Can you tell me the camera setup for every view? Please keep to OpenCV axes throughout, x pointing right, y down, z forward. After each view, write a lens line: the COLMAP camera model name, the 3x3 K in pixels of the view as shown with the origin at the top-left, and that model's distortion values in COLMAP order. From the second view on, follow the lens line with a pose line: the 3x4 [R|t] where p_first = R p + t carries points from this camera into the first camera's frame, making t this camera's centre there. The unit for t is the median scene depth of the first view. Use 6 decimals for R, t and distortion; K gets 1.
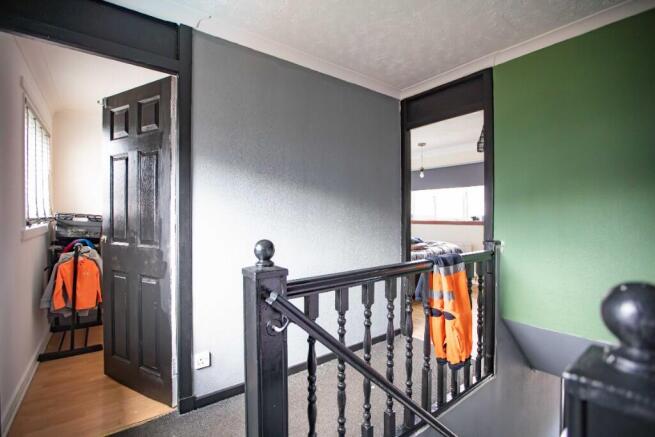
lens RADIAL K [[295.2, 0, 328.5], [0, 295.2, 216.6], [0, 0, 1]] dist [-0.052287, 0.017622]
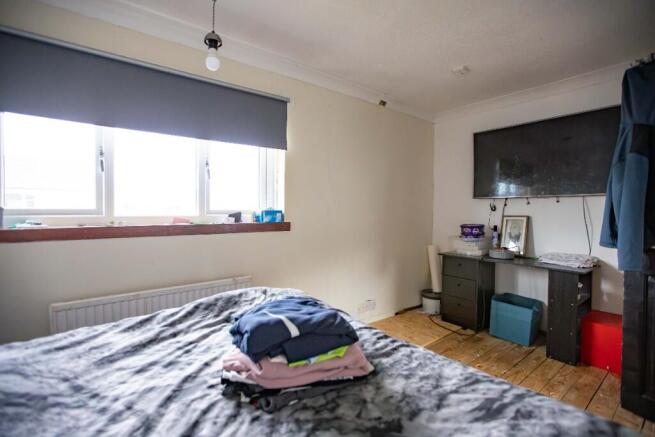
lens RADIAL K [[295.2, 0, 328.5], [0, 295.2, 216.6], [0, 0, 1]] dist [-0.052287, 0.017622]
pose [[0.008573, -0.019927, 0.999765, 0.046728], [-0.002481, 0.999798, 0.019949, -0.003996], [-0.999960, -0.002652, 0.008522, 0.846107]]
